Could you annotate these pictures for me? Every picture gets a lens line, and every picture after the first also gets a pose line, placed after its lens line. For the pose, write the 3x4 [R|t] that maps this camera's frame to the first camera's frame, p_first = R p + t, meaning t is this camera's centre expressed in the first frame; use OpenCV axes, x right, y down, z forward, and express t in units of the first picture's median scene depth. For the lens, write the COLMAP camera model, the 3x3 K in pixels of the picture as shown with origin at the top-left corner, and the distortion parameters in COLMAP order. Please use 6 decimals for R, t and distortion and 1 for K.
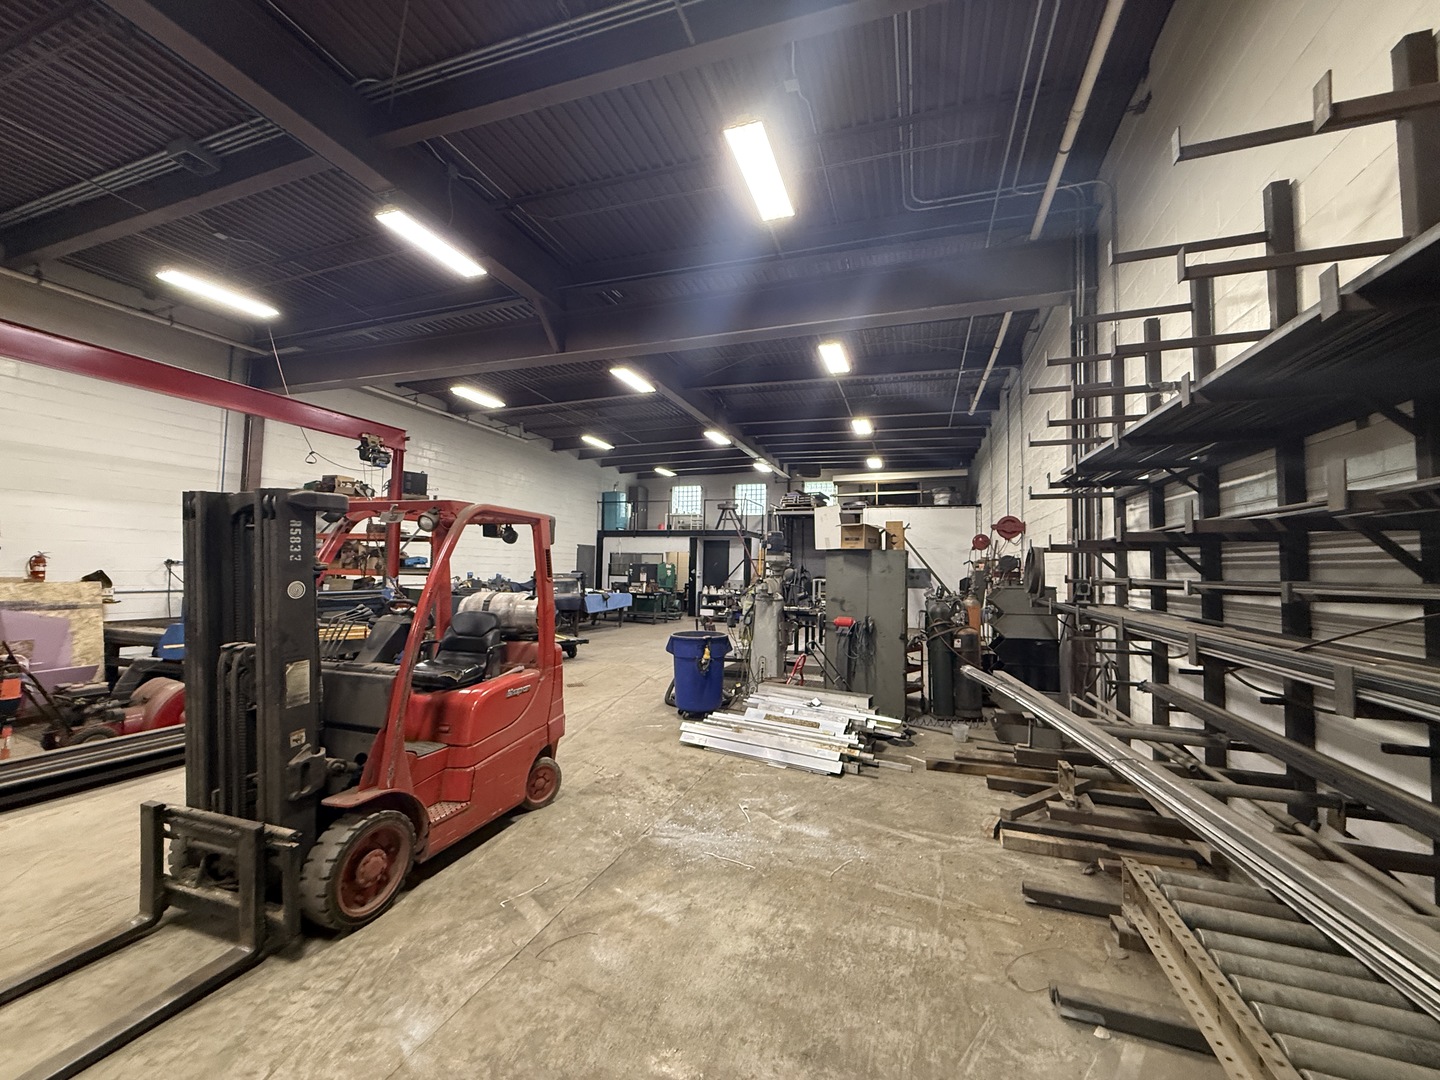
lens RADIAL K [[576.8, 0, 720.0], [0, 576.8, 540.0], [0, 0, 1]] dist [-0.001508, 0.000190]
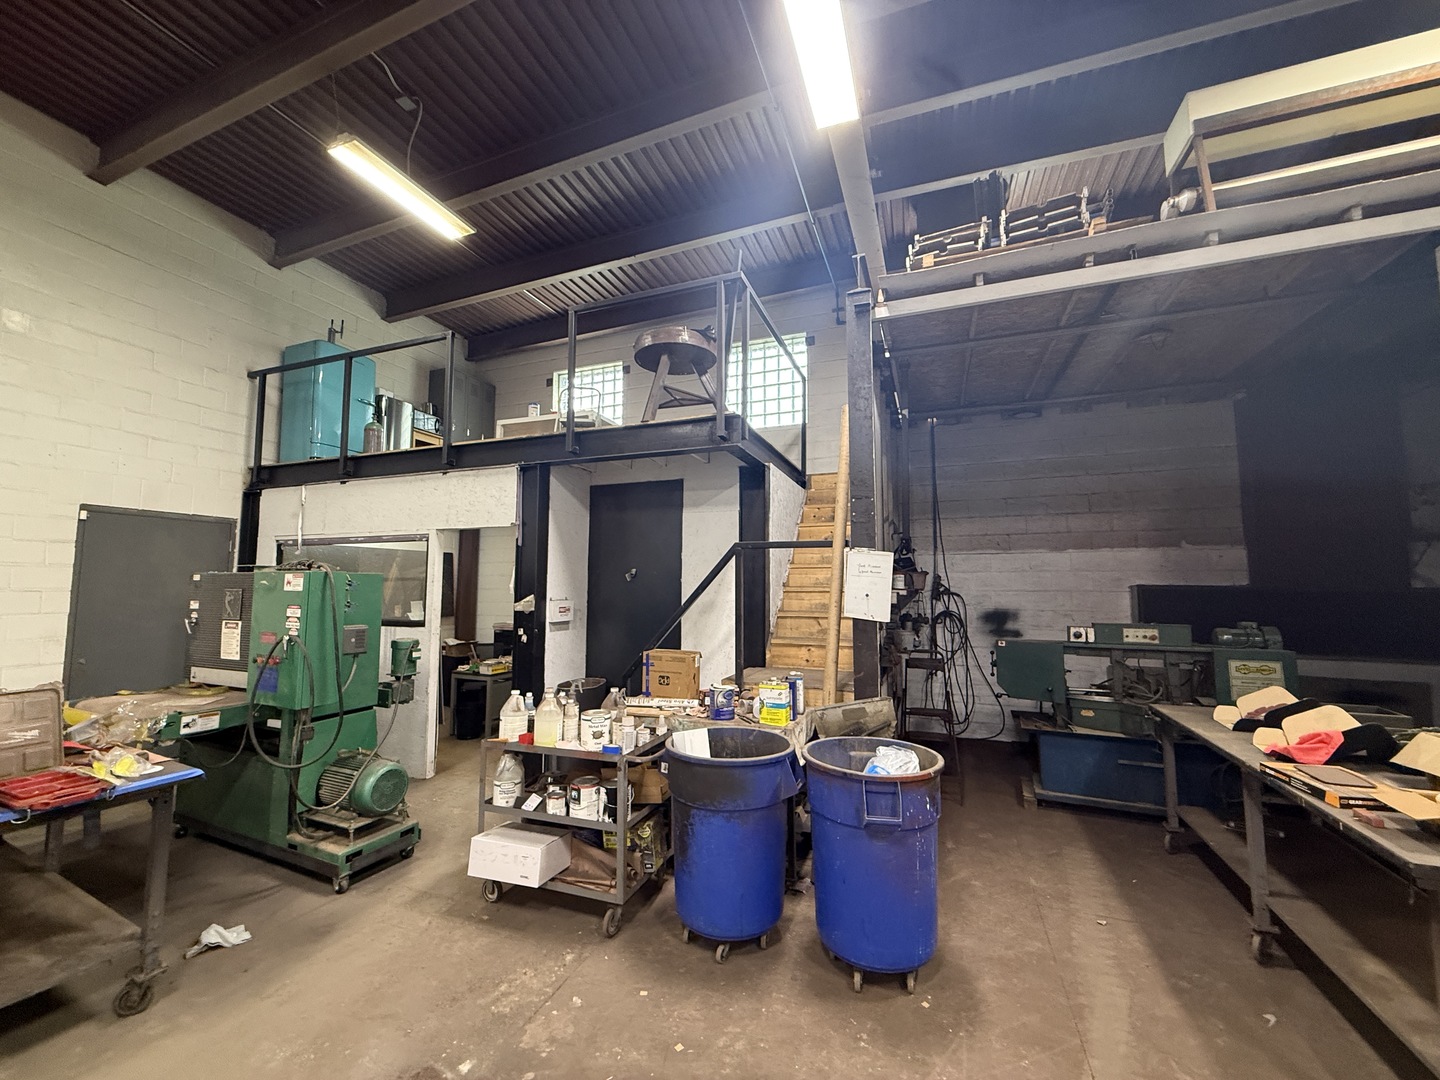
lens RADIAL K [[576.8, 0, 720.0], [0, 576.8, 540.0], [0, 0, 1]] dist [-0.001508, 0.000190]
pose [[0.995498, -0.022443, -0.092082, 0.043160], [0.019955, 0.999413, -0.027862, 0.026232], [0.092653, 0.025899, 0.995362, 0.570642]]
